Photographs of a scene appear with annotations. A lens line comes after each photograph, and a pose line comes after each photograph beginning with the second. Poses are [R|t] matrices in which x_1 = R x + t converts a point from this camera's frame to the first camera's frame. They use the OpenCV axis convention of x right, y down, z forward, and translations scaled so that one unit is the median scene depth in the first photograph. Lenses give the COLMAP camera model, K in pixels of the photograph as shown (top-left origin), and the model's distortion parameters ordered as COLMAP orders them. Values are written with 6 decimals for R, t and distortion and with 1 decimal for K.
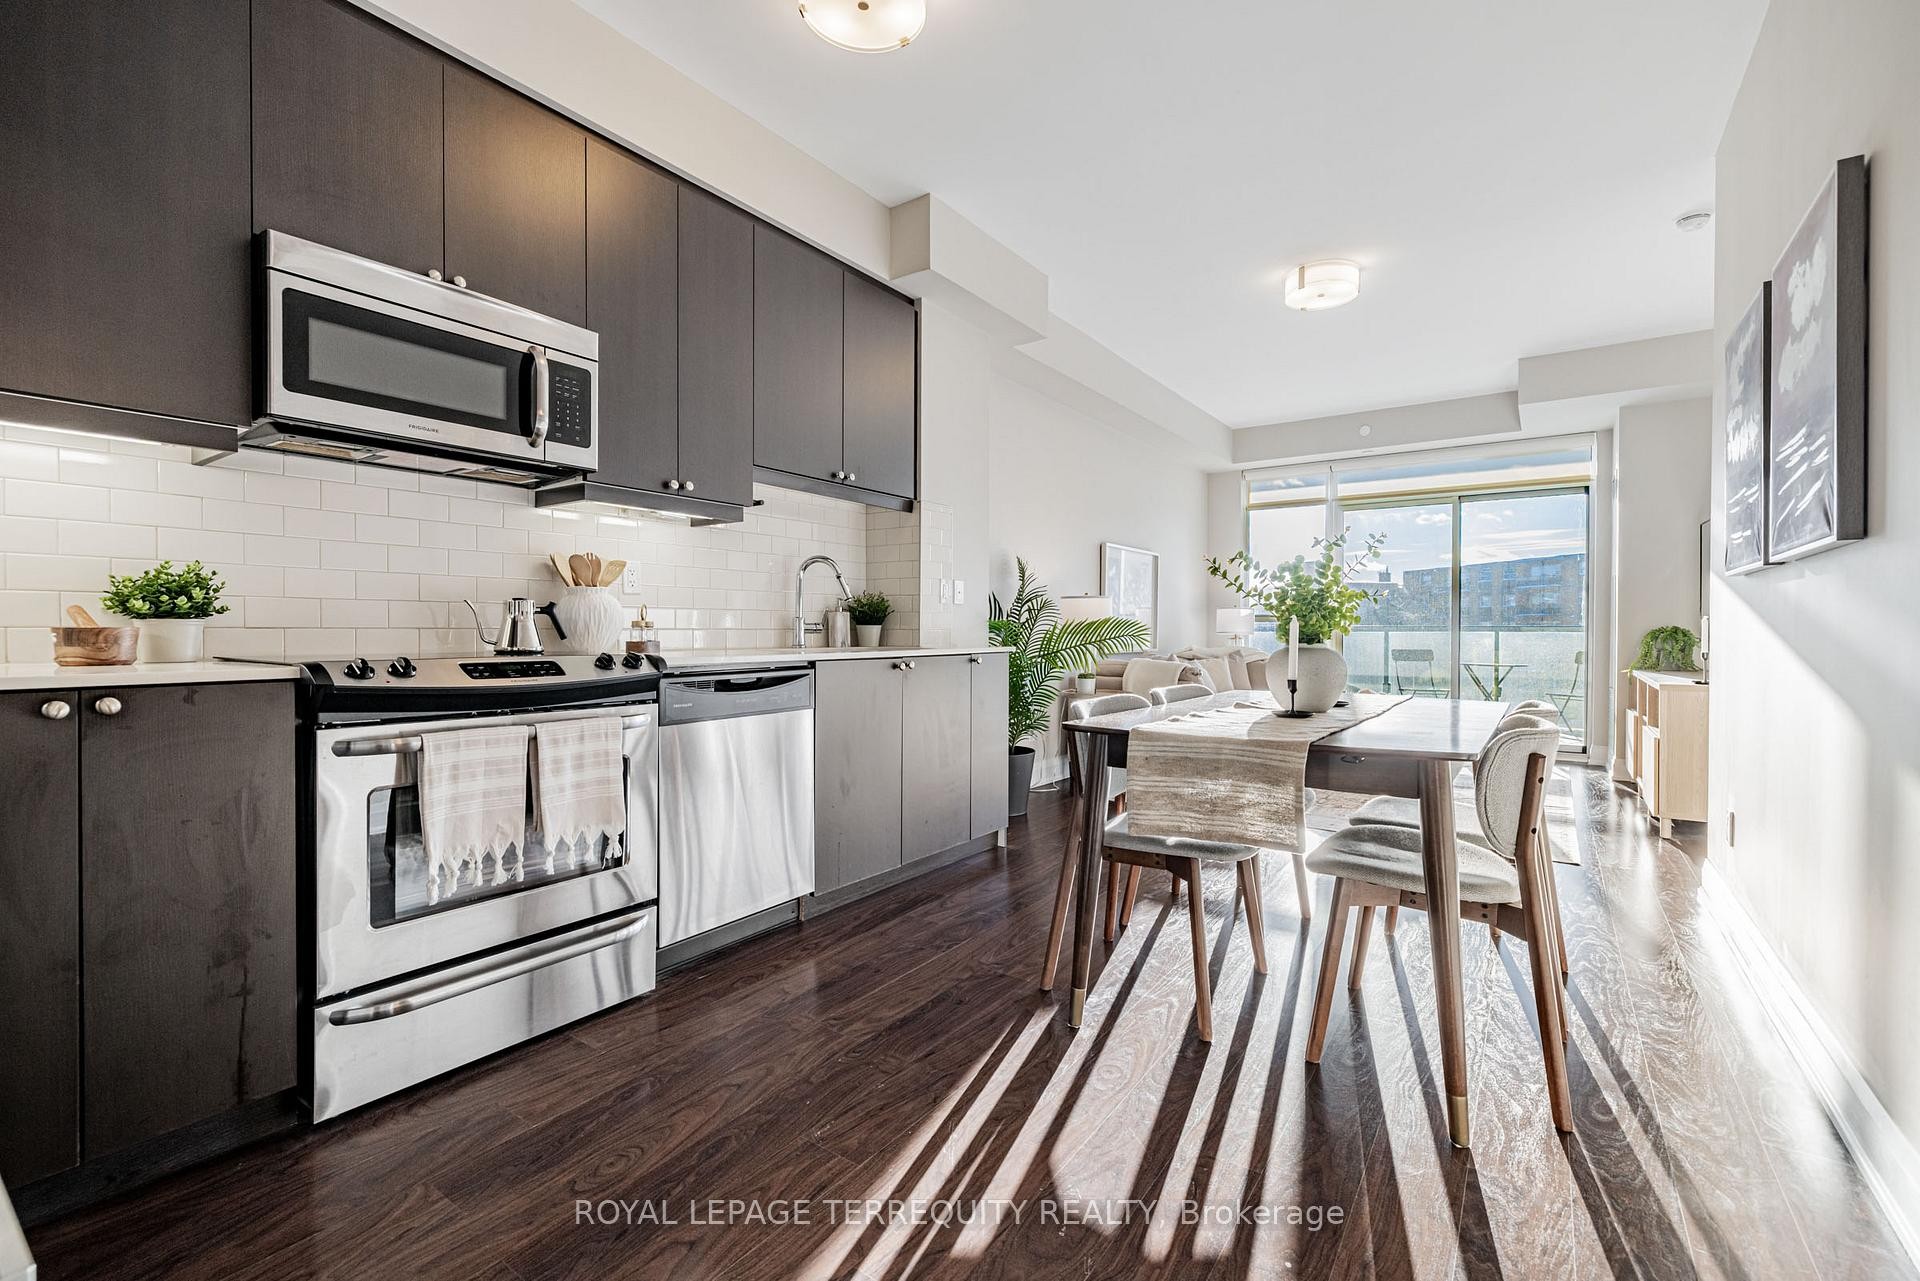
lens RADIAL K [[818.3, 0, 960.0], [0, 818.3, 640.5], [0, 0, 1]] dist [-0.000483, 0.000000]
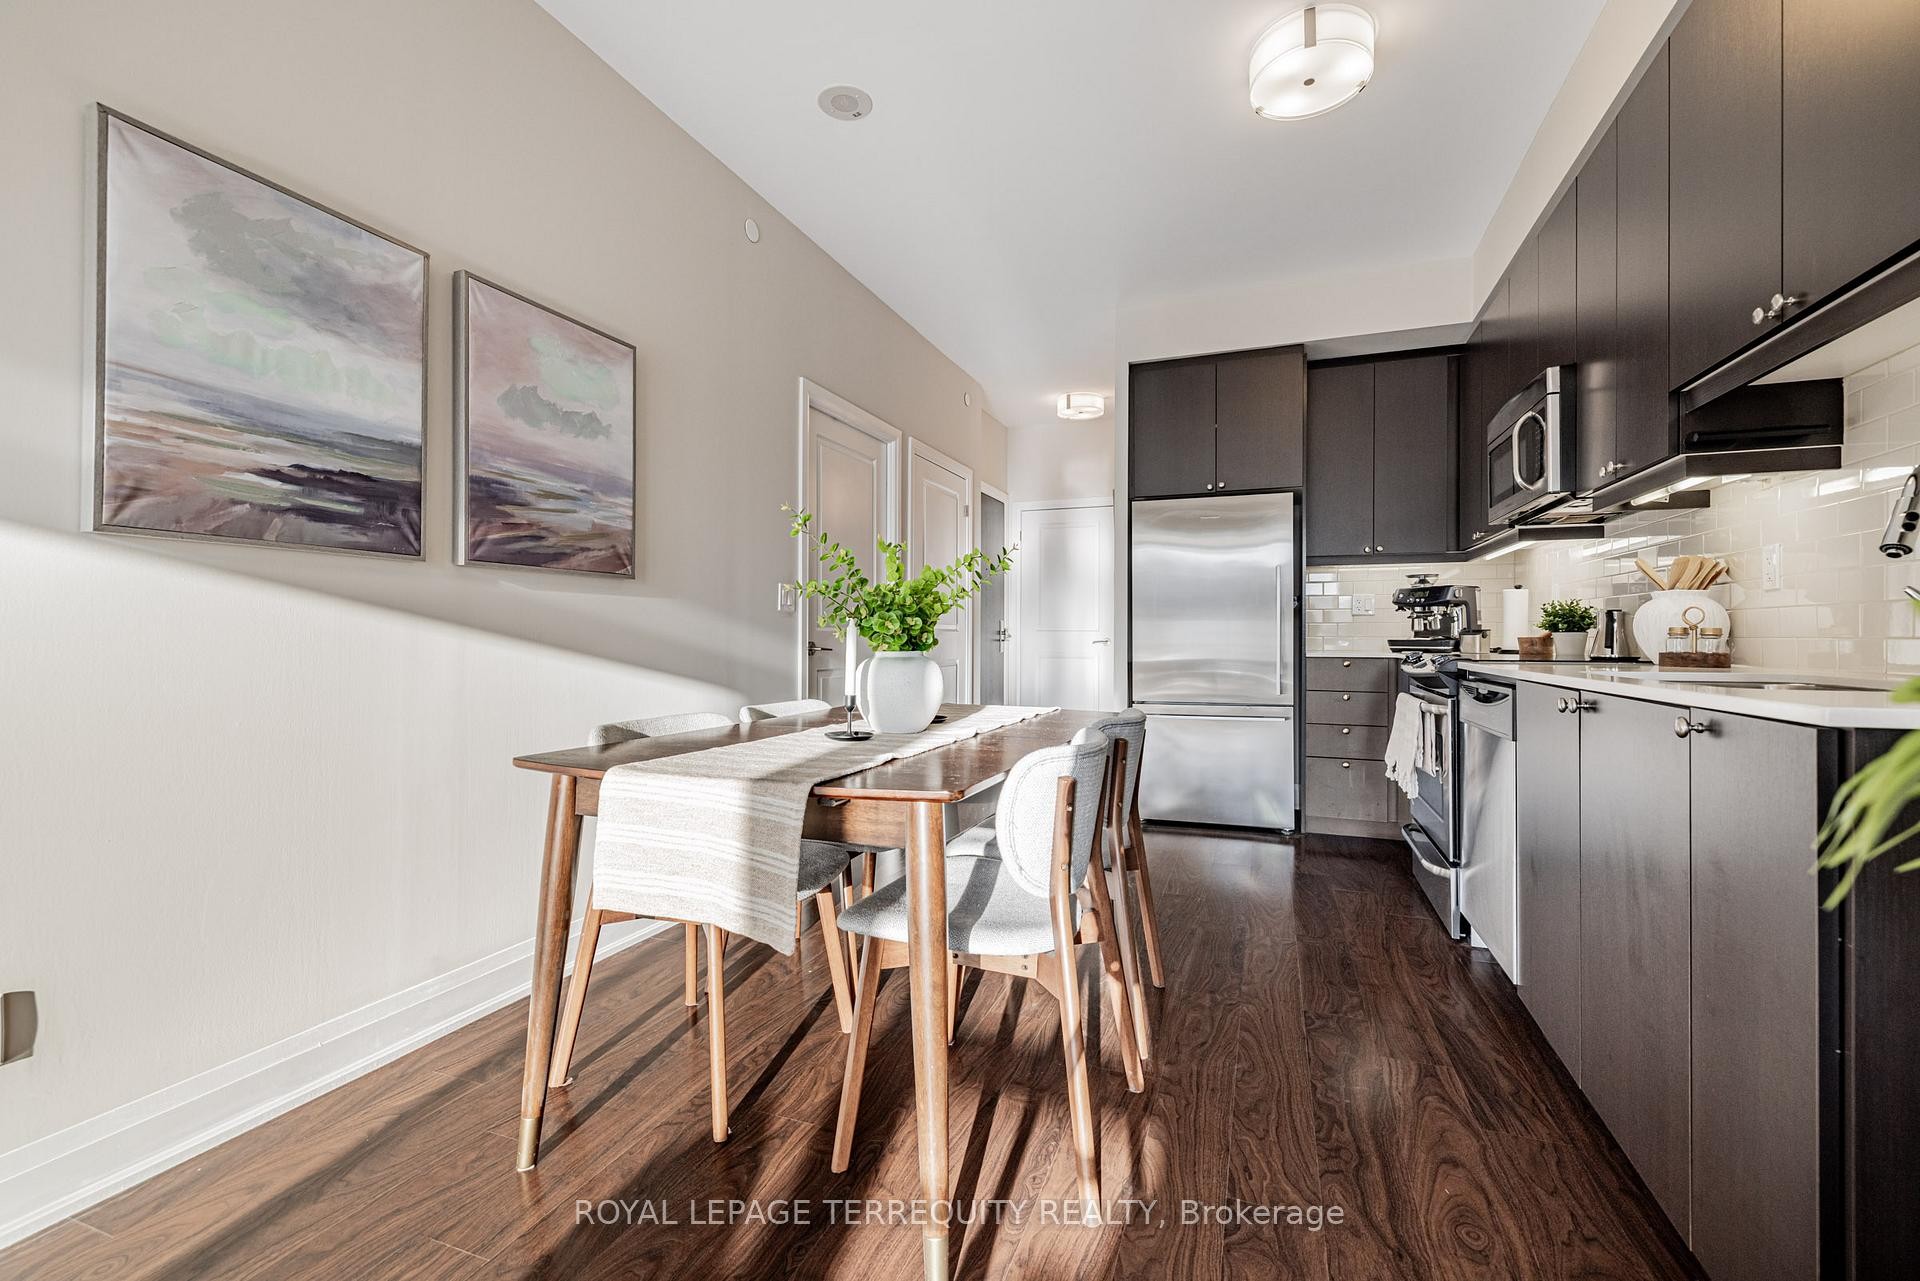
lens RADIAL K [[818.3, 0, 960.0], [0, 818.3, 640.5], [0, 0, 1]] dist [-0.000483, 0.000000]
pose [[-0.968800, -0.002653, -0.247830, 0.634692], [-0.005591, 0.999922, 0.011151, -0.016076], [0.247781, 0.012189, -0.968739, 2.033258]]
